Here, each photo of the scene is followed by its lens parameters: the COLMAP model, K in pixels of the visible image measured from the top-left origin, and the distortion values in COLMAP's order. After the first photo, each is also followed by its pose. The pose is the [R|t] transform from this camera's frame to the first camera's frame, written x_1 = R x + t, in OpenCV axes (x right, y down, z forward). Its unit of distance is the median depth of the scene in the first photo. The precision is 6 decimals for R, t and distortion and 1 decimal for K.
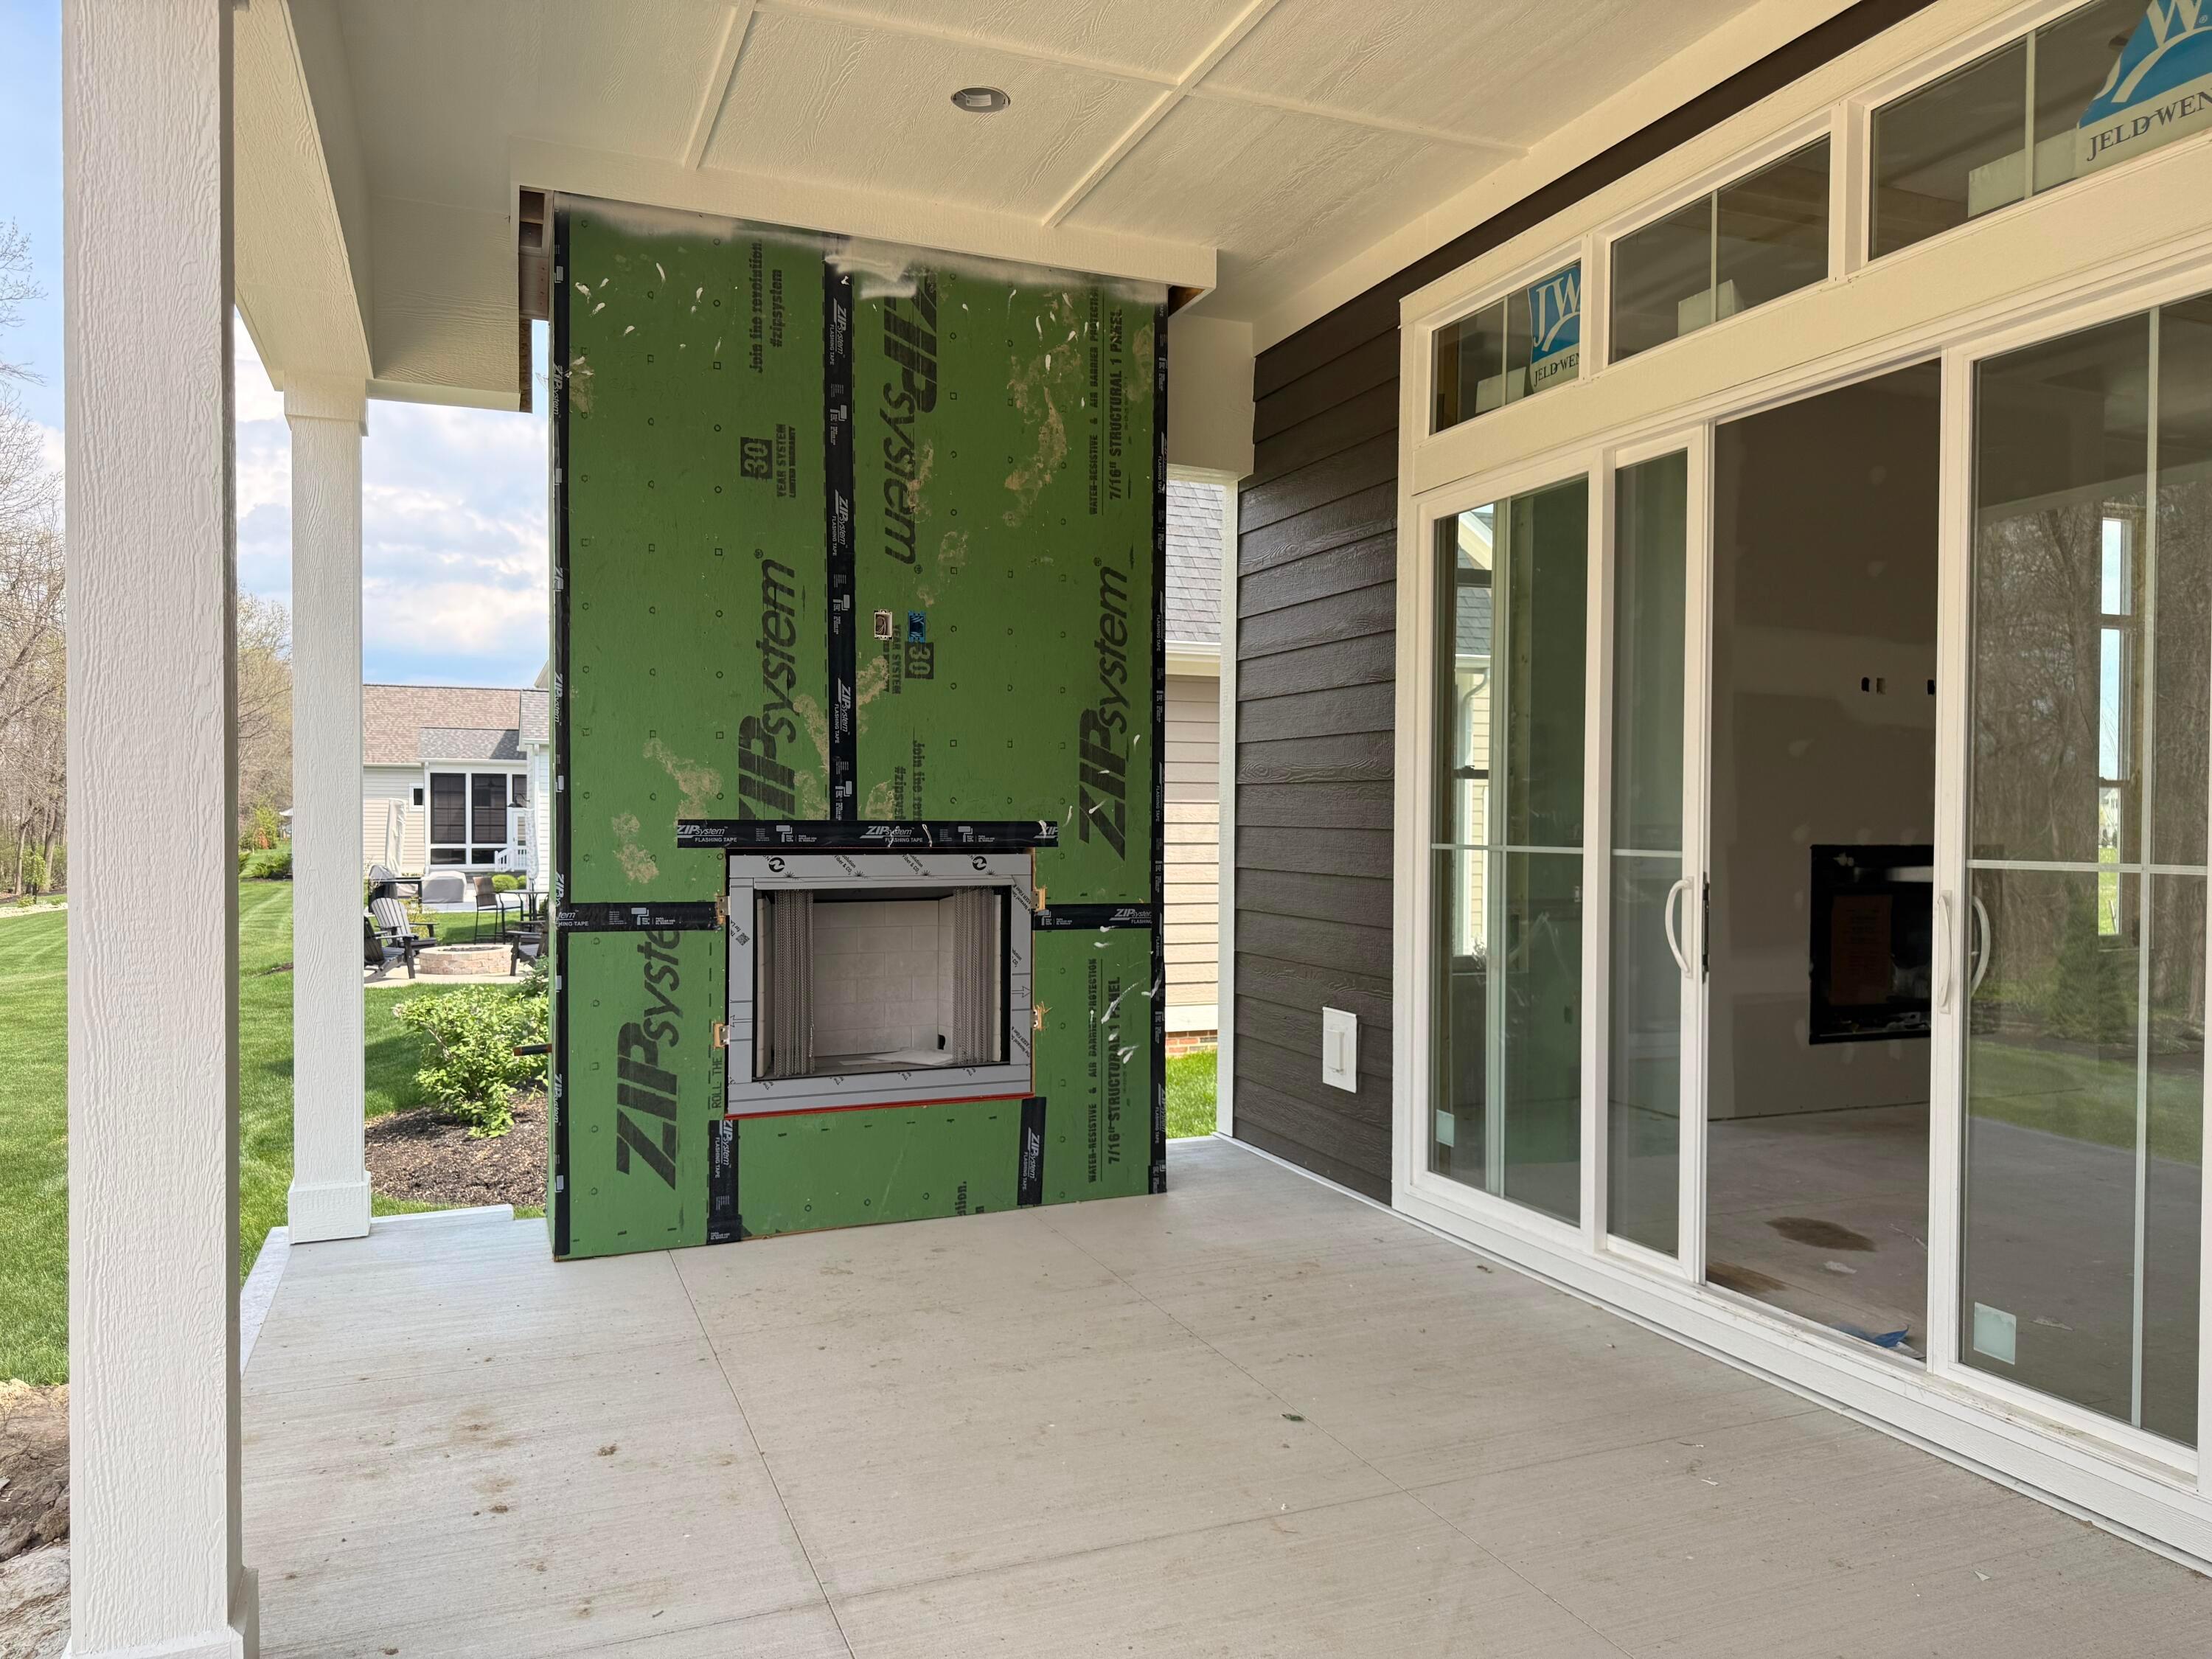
lens RADIAL K [[1516.1, 0, 1139.9], [0, 1516.1, 828.8], [0, 0, 1]] dist [0.146427, -0.206363]
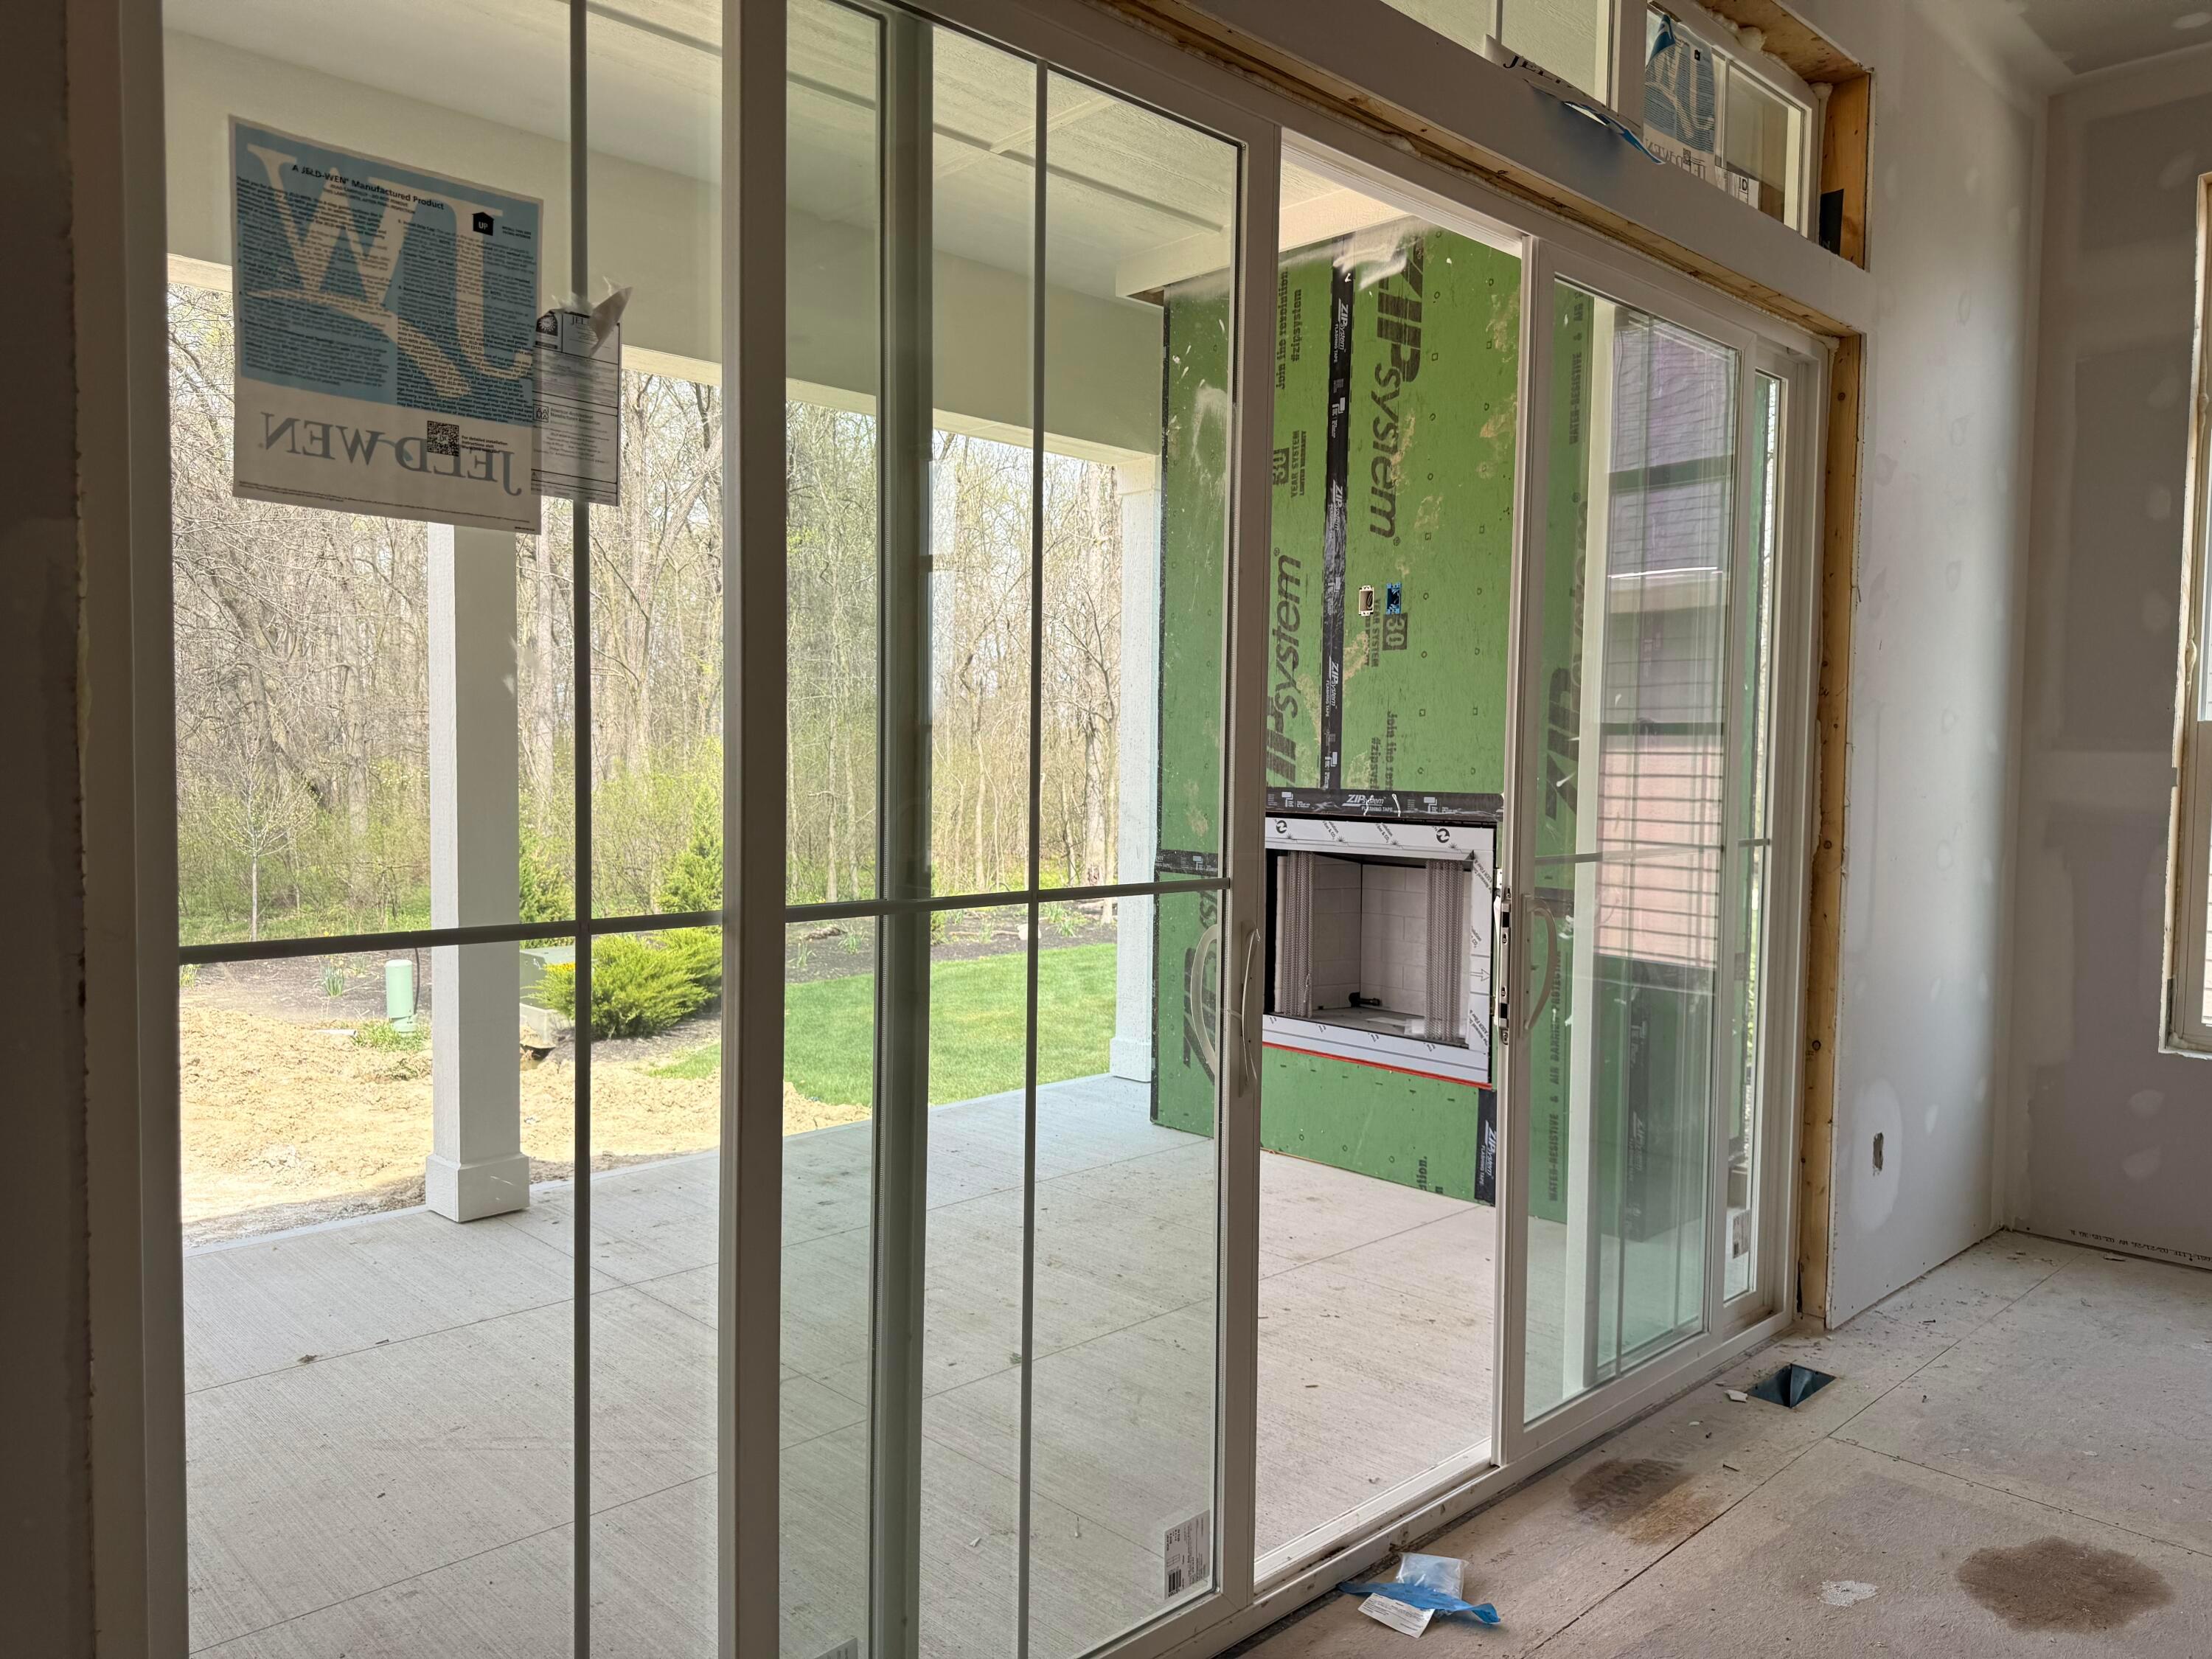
lens RADIAL K [[1516.1, 0, 1139.9], [0, 1516.1, 828.8], [0, 0, 1]] dist [0.146427, -0.206363]
pose [[0.401197, 0.039678, -0.915132, 0.725239], [-0.026240, 0.999149, 0.031818, -0.007753], [0.915616, 0.011248, 0.401897, 0.443520]]
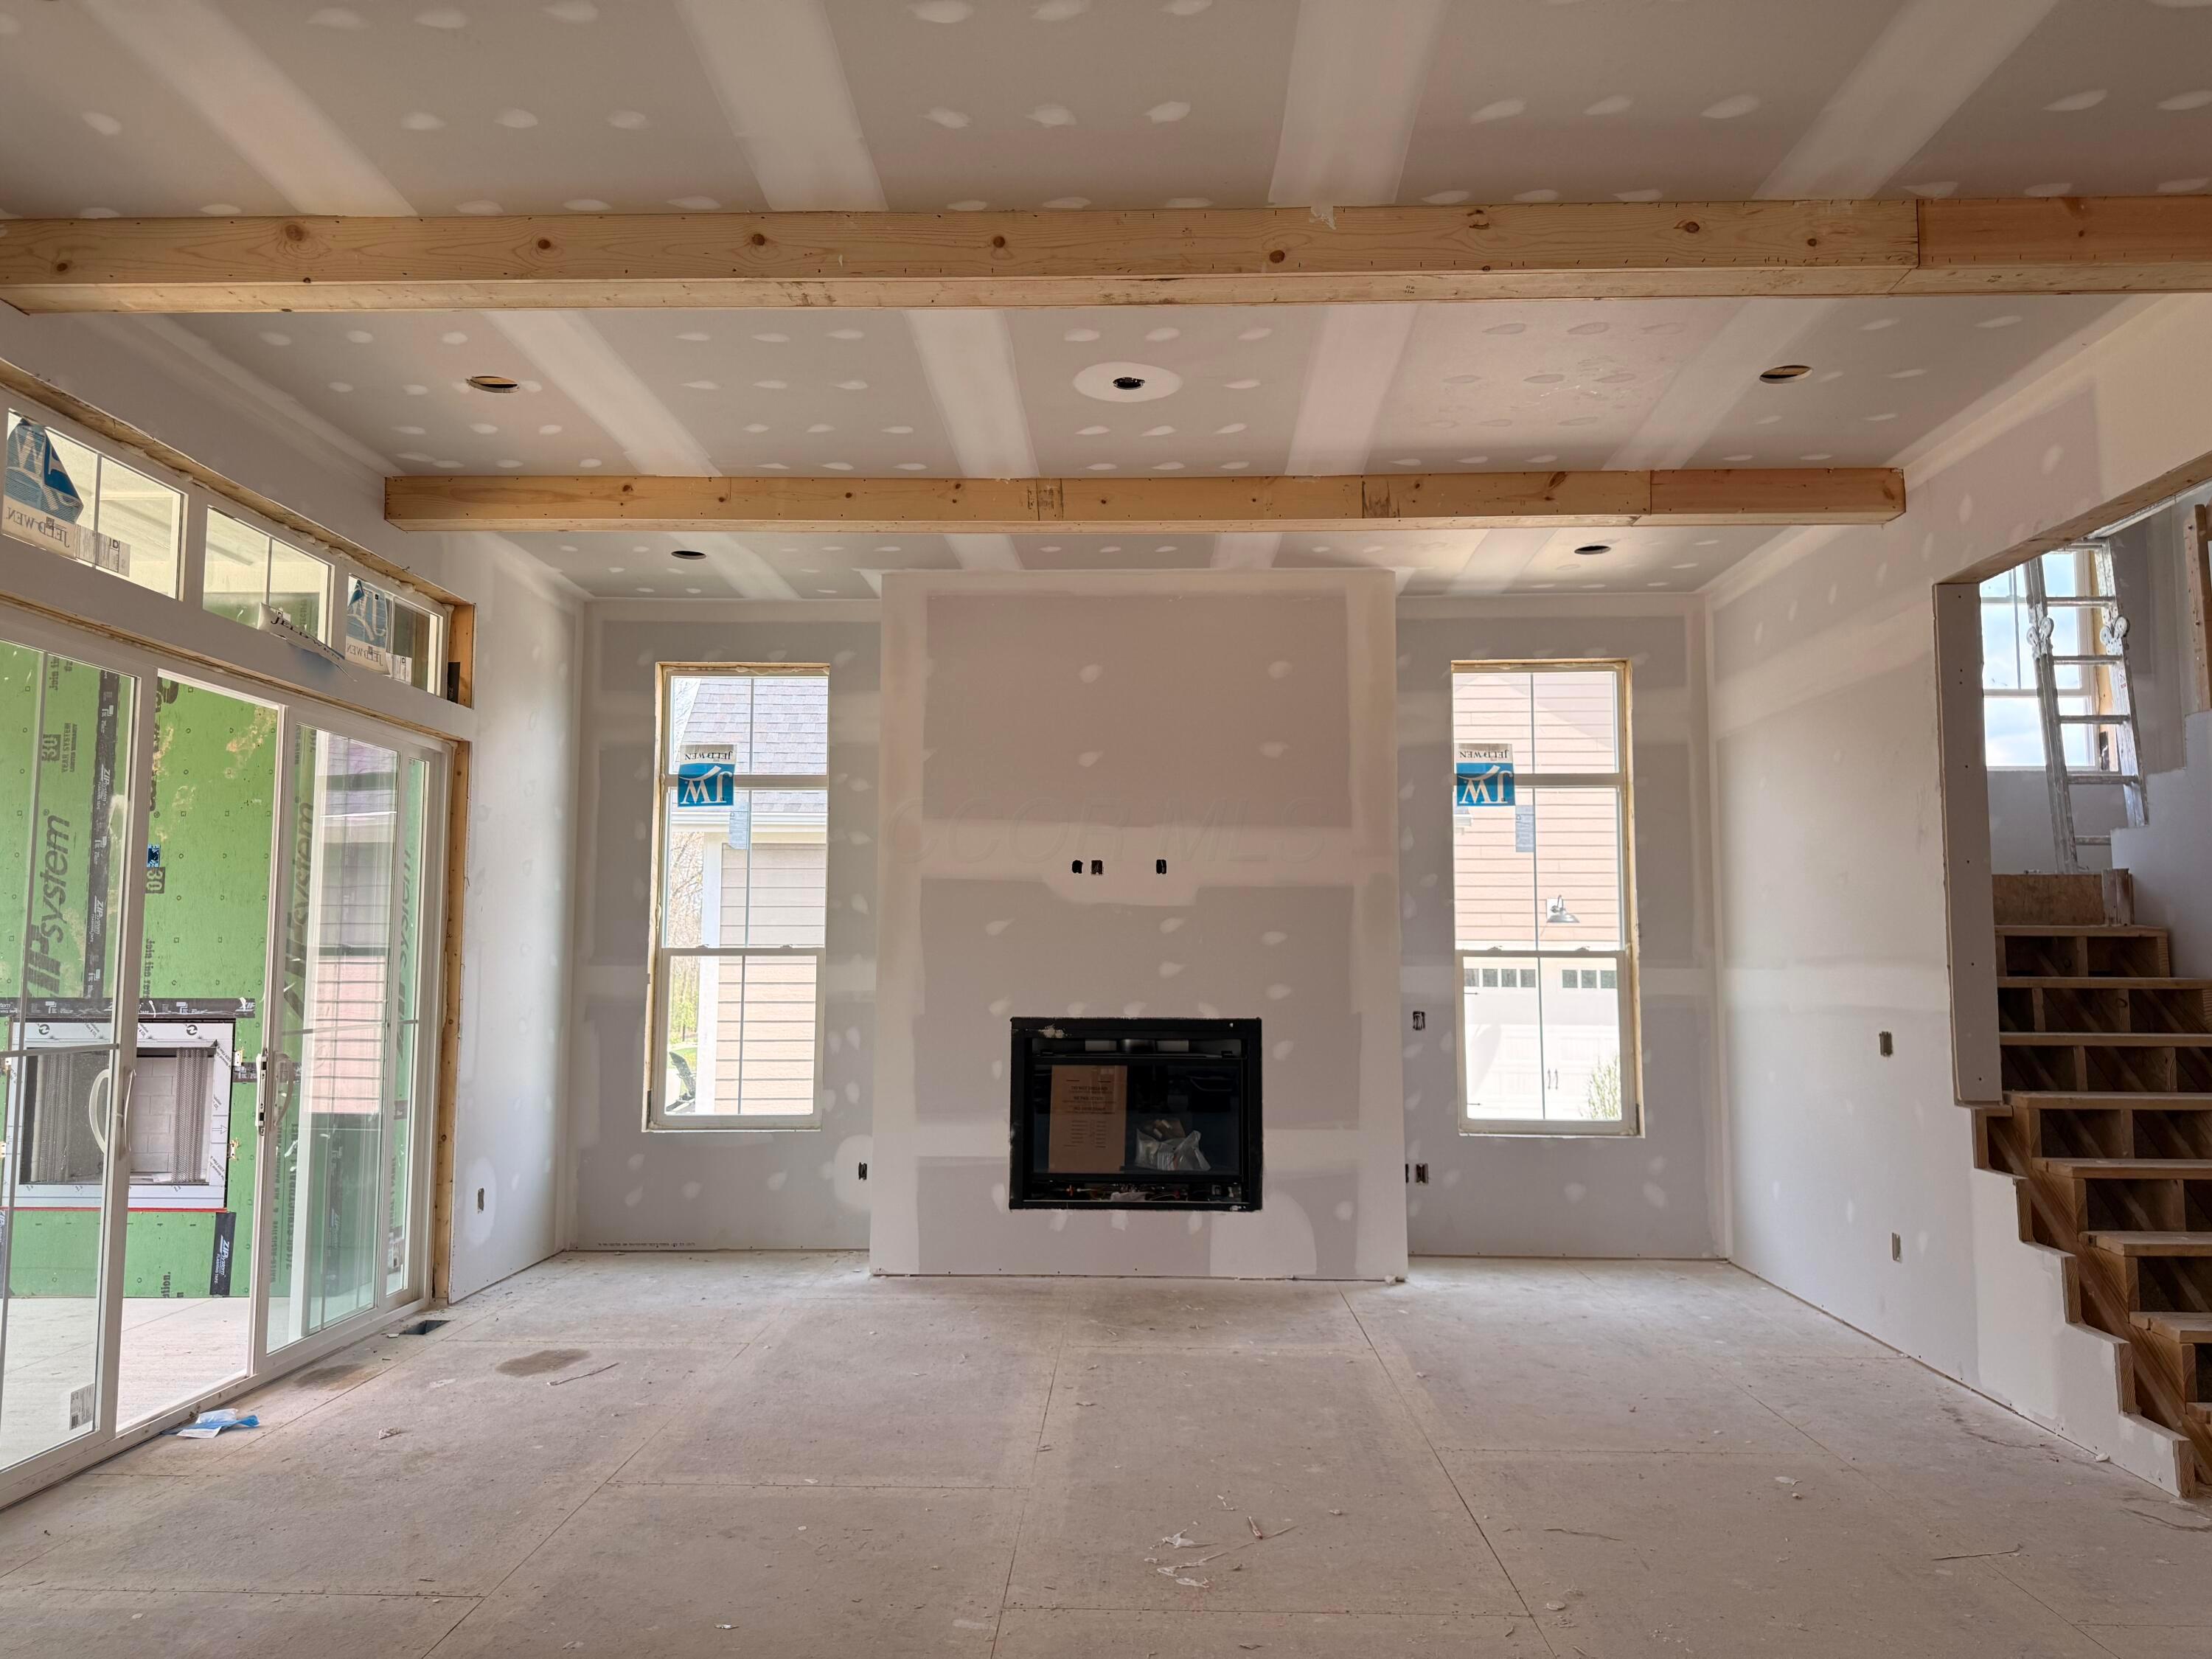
lens RADIAL K [[1563.4, 0, 1102.1], [0, 1563.4, 834.4], [0, 0, 1]] dist [0.042761, -0.068104]
pose [[0.924115, -0.041796, -0.379821, 1.192094], [0.000473, 0.994124, -0.108244, 0.001981], [0.382113, 0.099850, 0.918705, 0.022129]]
